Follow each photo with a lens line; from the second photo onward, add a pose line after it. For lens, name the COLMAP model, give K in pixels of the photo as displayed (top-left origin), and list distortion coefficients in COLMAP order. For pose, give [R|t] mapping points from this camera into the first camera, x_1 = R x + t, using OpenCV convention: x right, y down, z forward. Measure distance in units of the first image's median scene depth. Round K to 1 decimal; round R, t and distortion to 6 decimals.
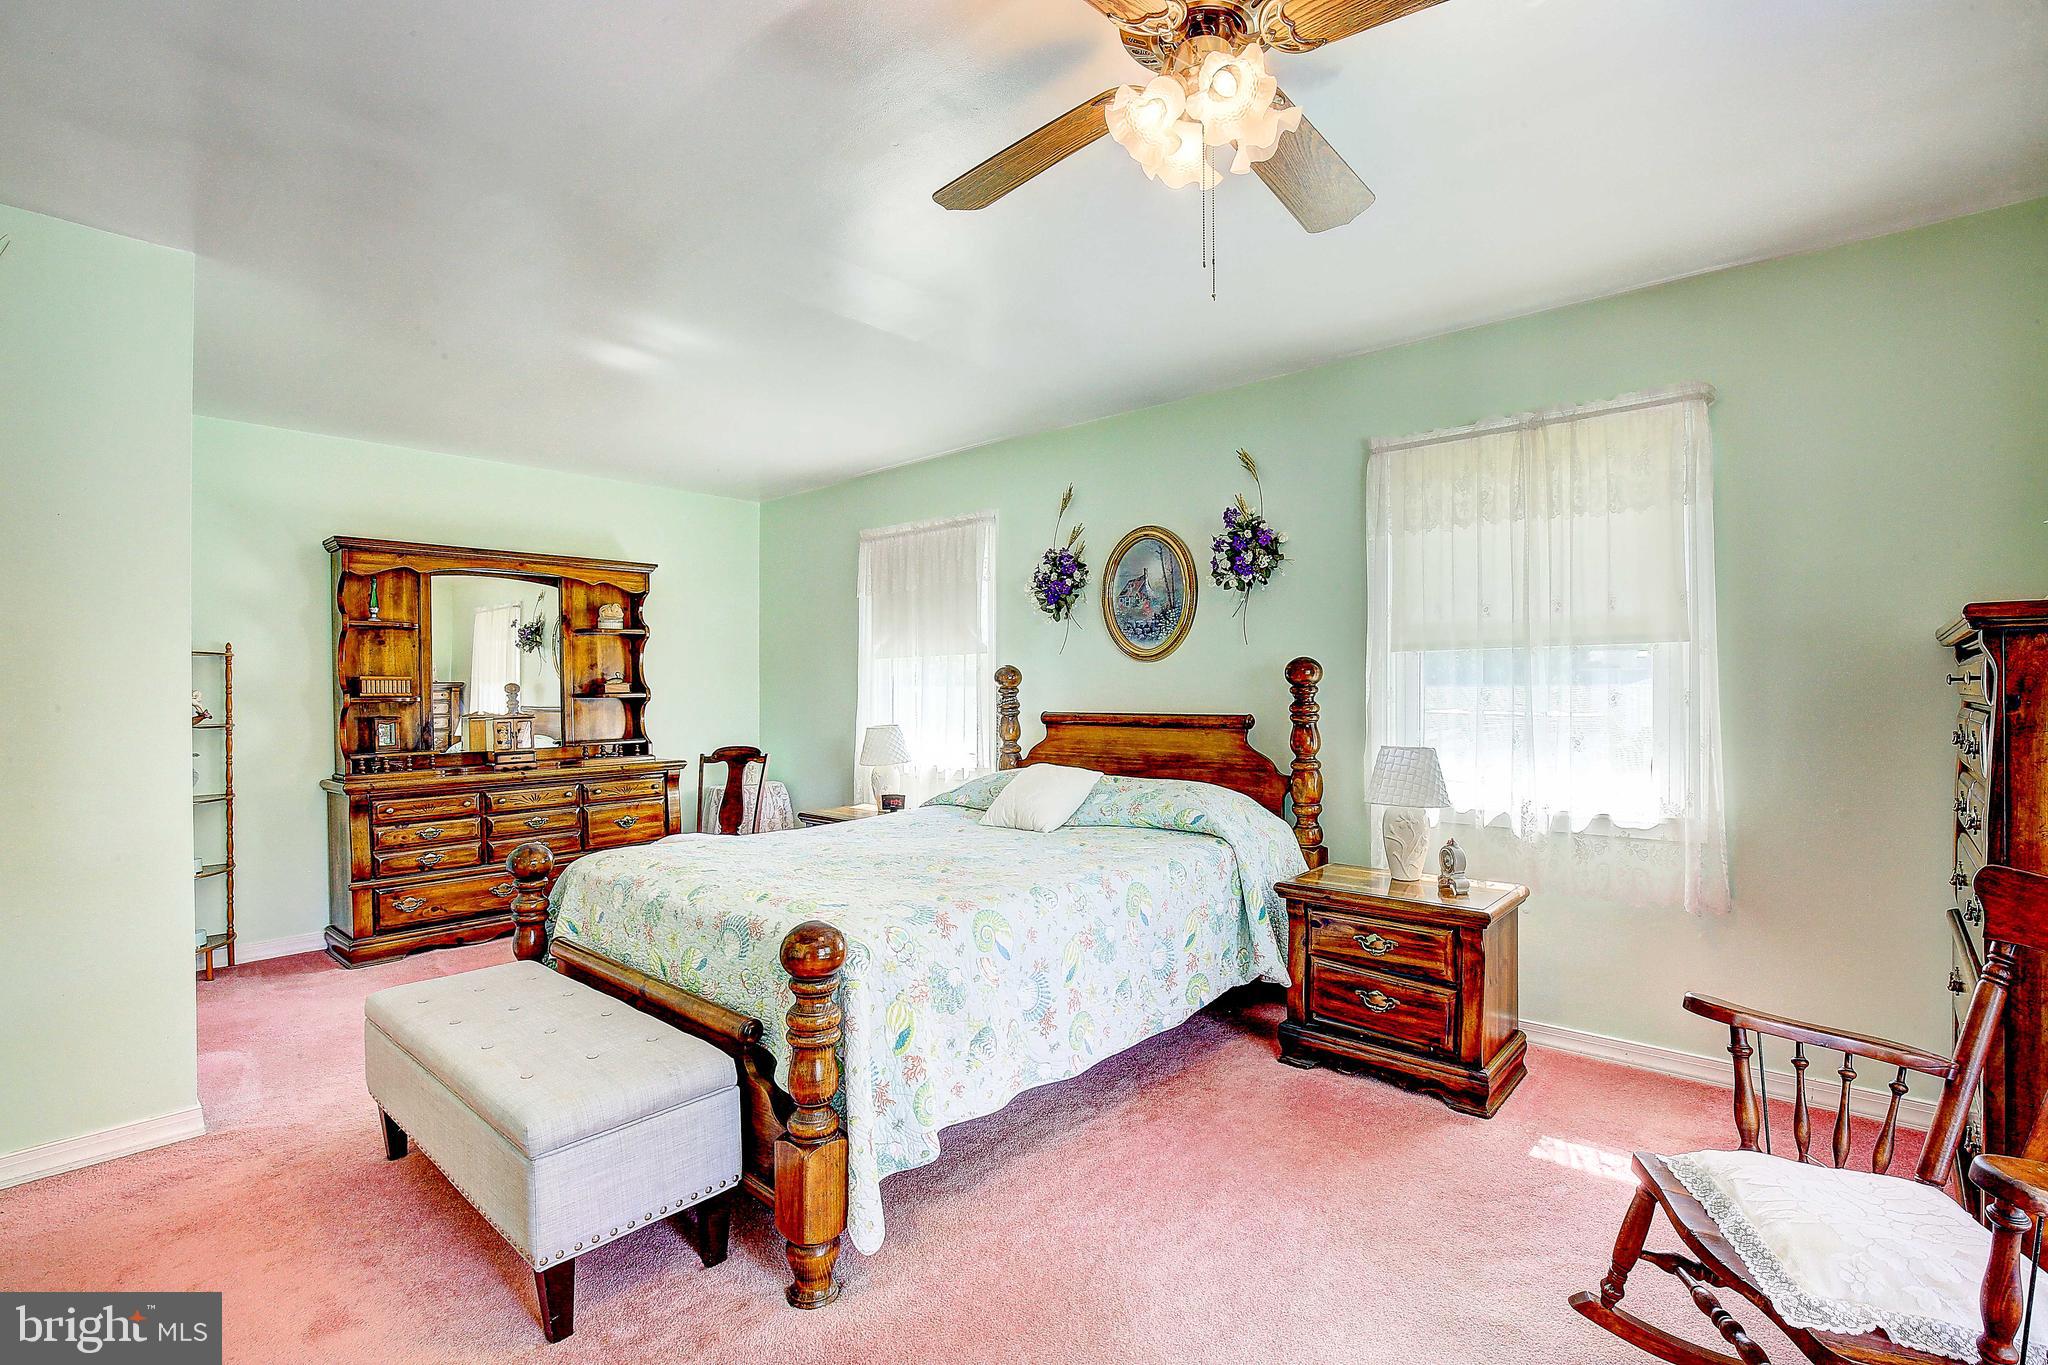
lens RADIAL K [[934.9, 0, 1035.1], [0, 934.9, 694.7], [0, 0, 1]] dist [-0.037506, 0.006932]
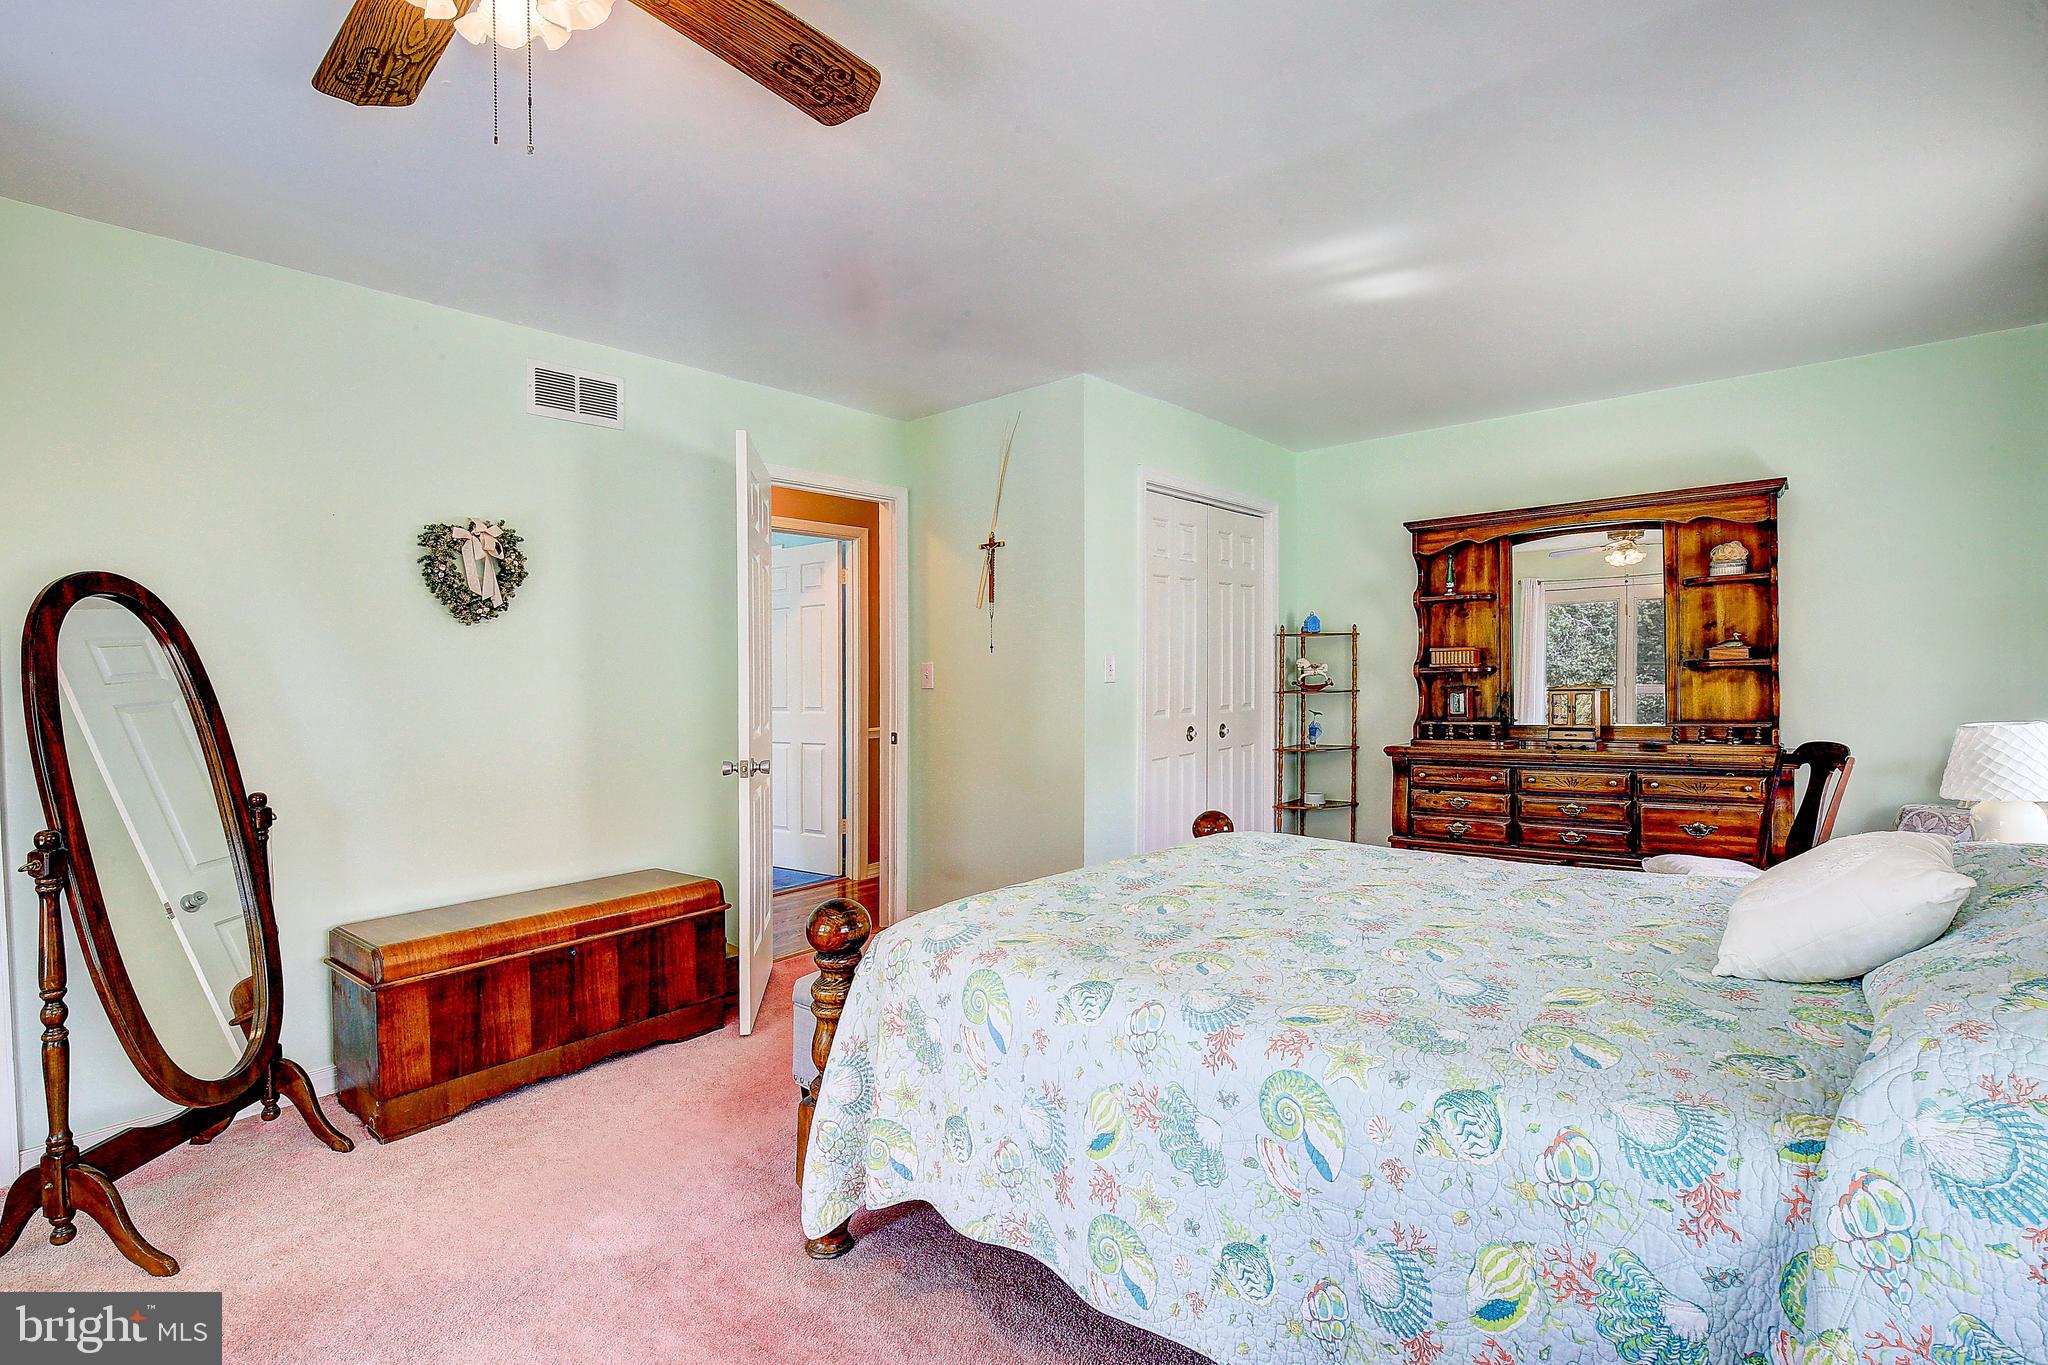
lens RADIAL K [[934.9, 0, 1041.5], [0, 934.9, 677.8], [0, 0, 1]] dist [-0.037506, 0.006932]
pose [[0.028570, 0.011272, -0.999528, 0.328983], [0.015317, 0.999814, 0.011713, -0.005105], [0.999474, -0.015645, 0.028392, 0.489929]]
